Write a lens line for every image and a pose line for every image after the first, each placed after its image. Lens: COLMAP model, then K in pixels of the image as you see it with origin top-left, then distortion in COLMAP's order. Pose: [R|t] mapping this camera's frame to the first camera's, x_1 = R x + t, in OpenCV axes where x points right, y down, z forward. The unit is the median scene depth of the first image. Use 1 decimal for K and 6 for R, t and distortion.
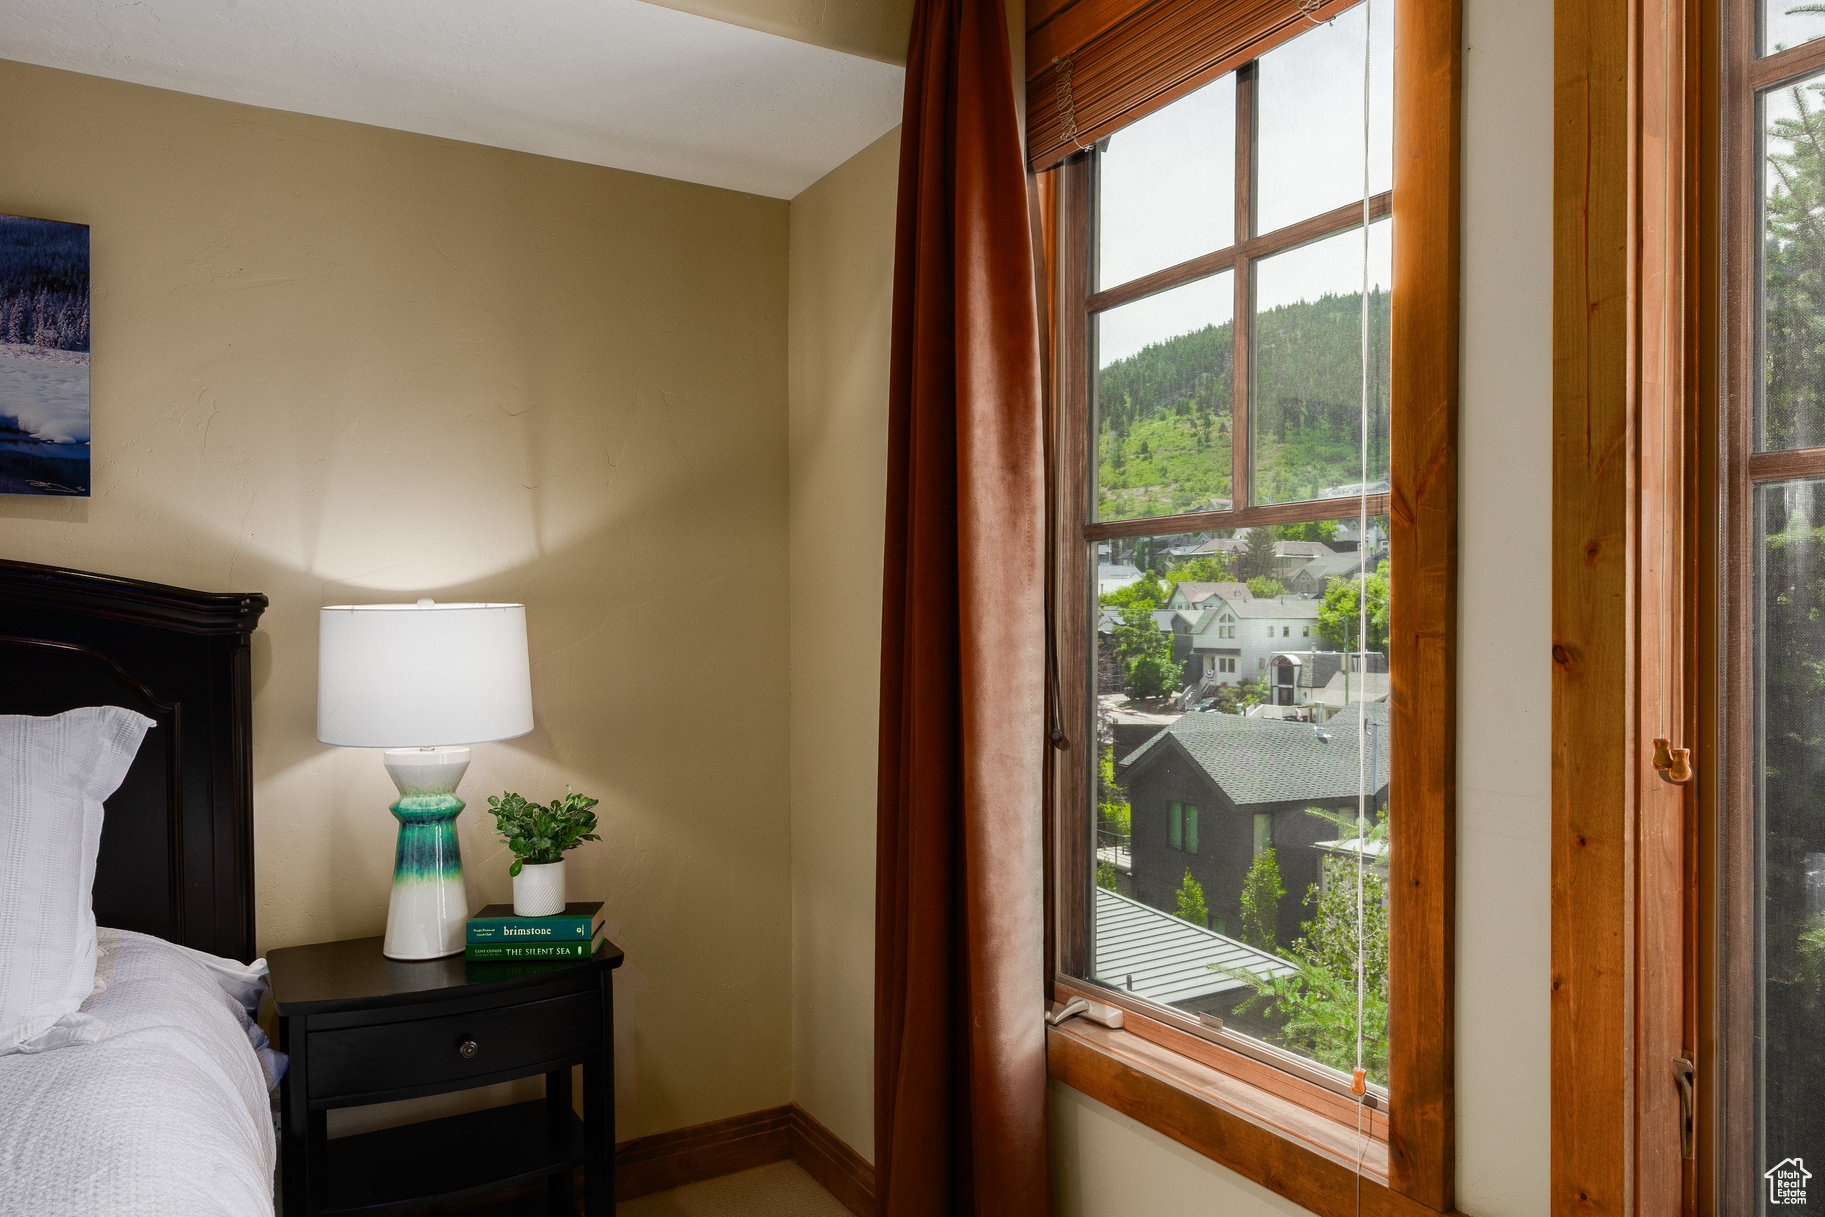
lens RADIAL K [[1231.9, 0, 928.3], [0, 1231.9, 626.5], [0, 0, 1]] dist [-0.011733, -0.000560]
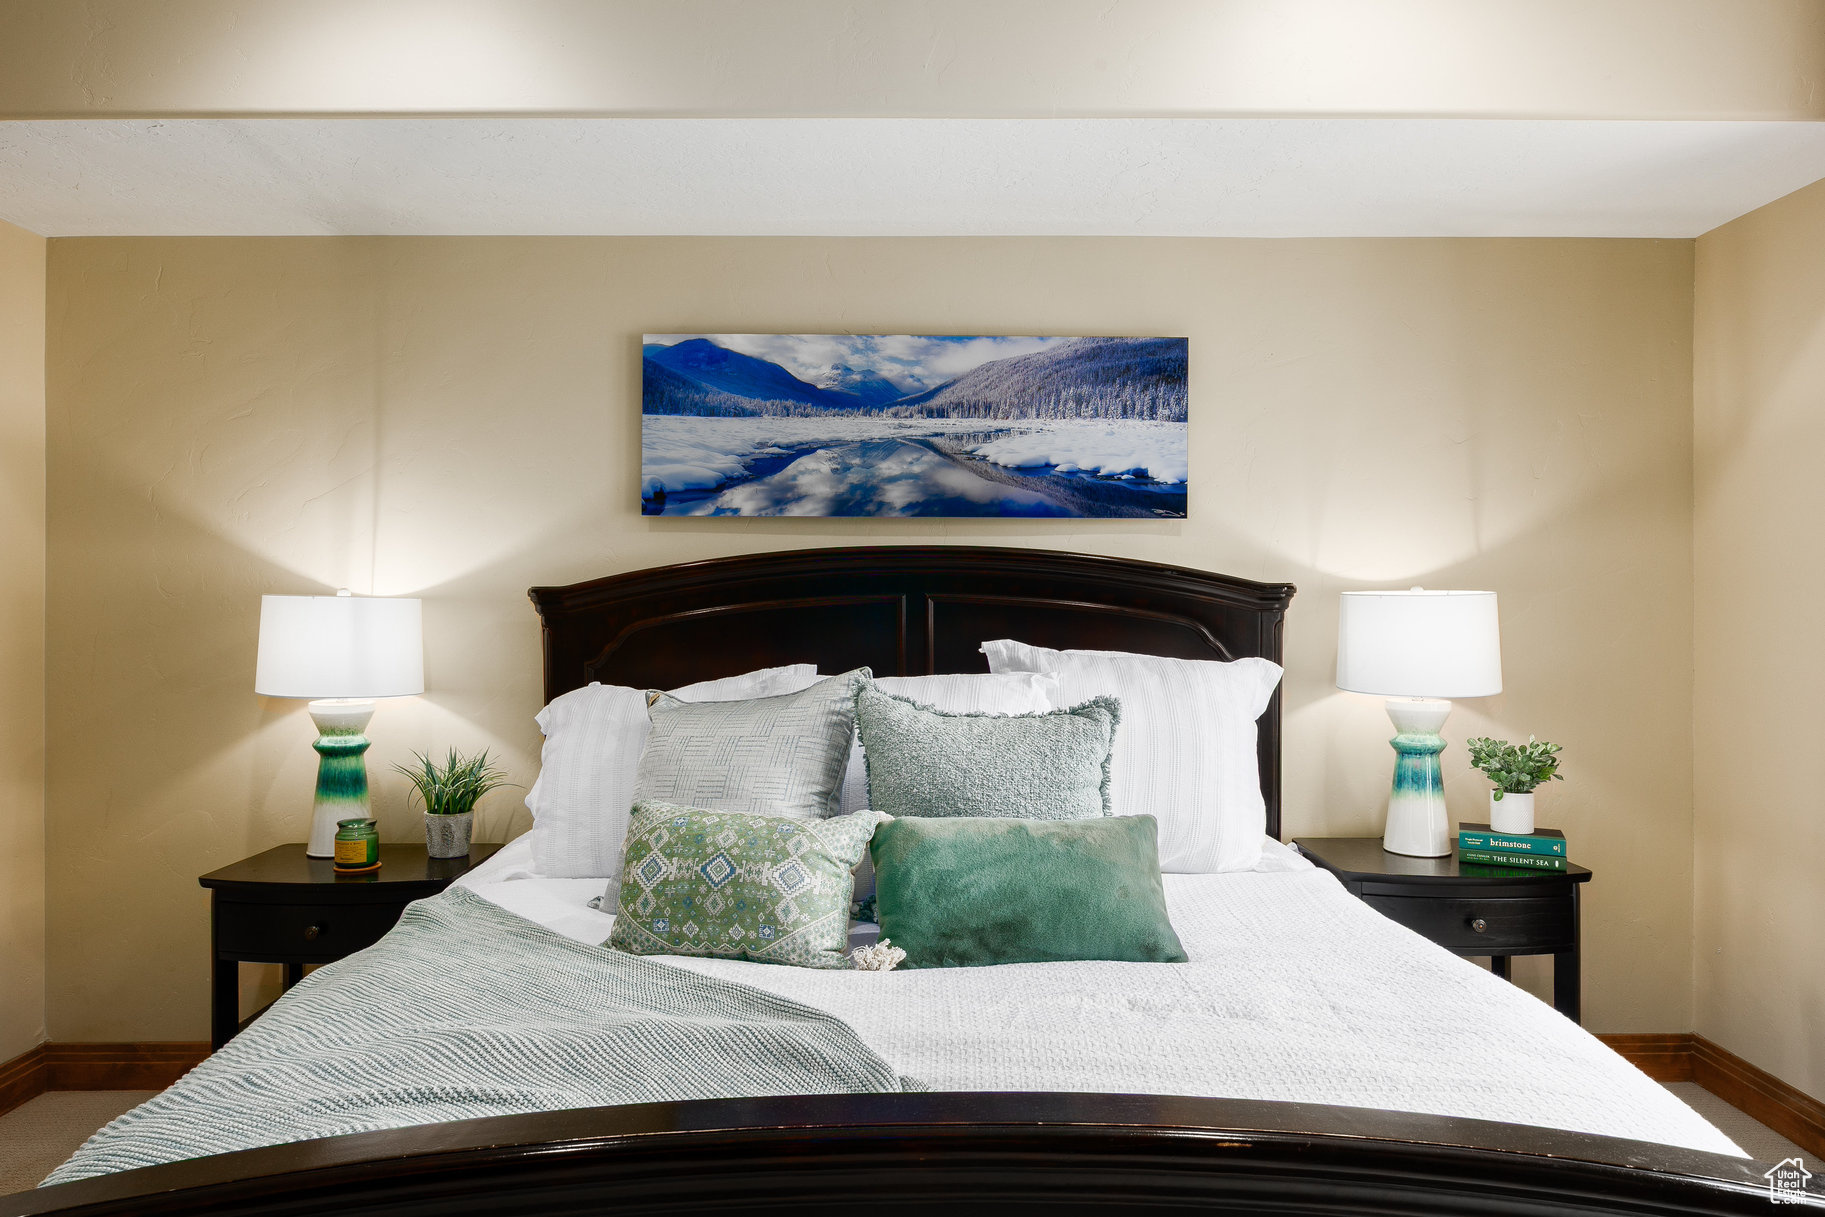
lens RADIAL K [[1138.9, 0, 905.0], [0, 1138.9, 593.8], [0, 0, 1]] dist [-0.002747, -0.002212]
pose [[0.859304, 0.001296, -0.511463, -0.255998], [-0.008632, 0.999891, -0.011969, 0.004853], [0.511392, 0.014700, 0.859222, -0.346658]]
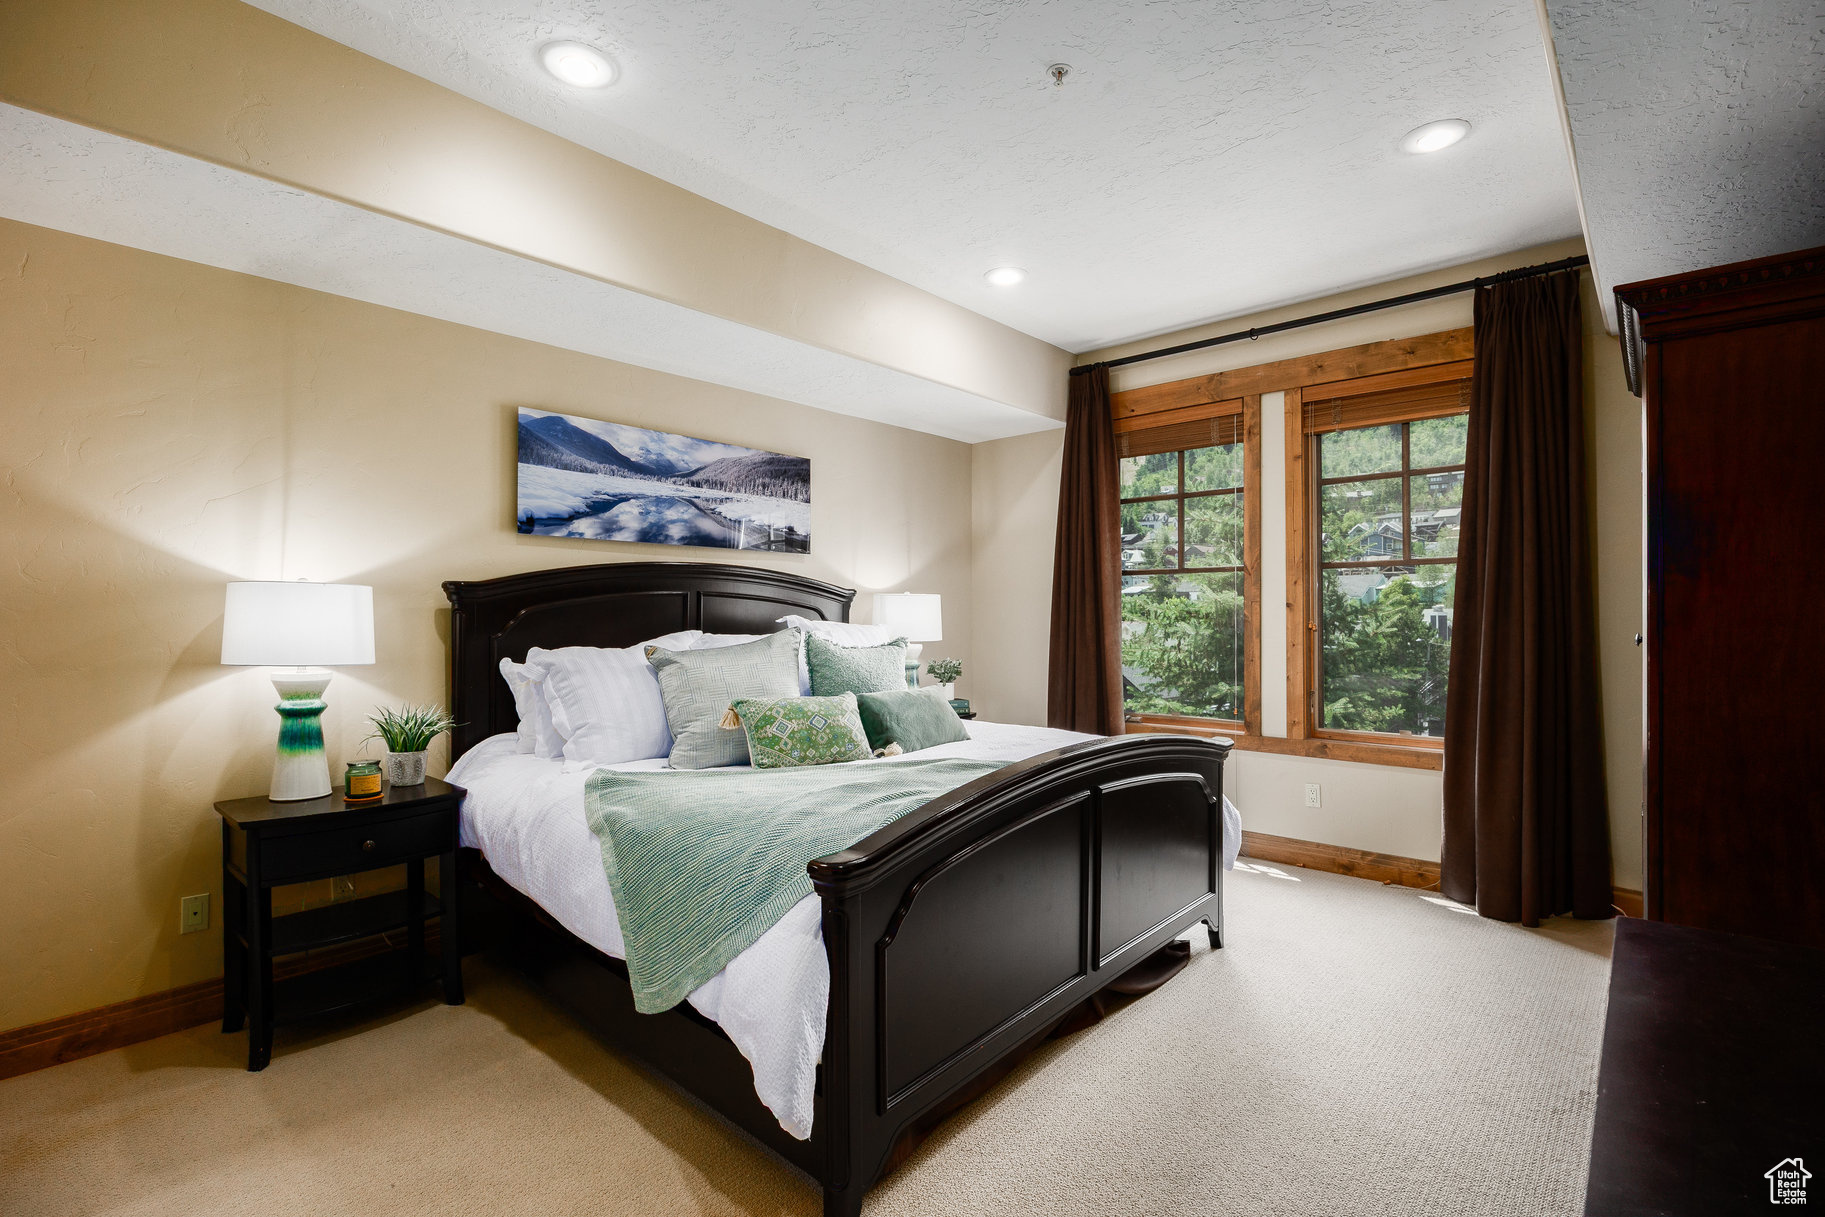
lens RADIAL K [[842.1, 0, 898.1], [0, 842.1, 611.1], [0, 0, 1]] dist [0.000236, 0.000880]
pose [[0.960581, 0.003702, 0.277975, -0.975495], [-0.000988, 0.999950, -0.009903, 0.042897], [-0.277998, 0.009238, 0.960537, -0.884947]]
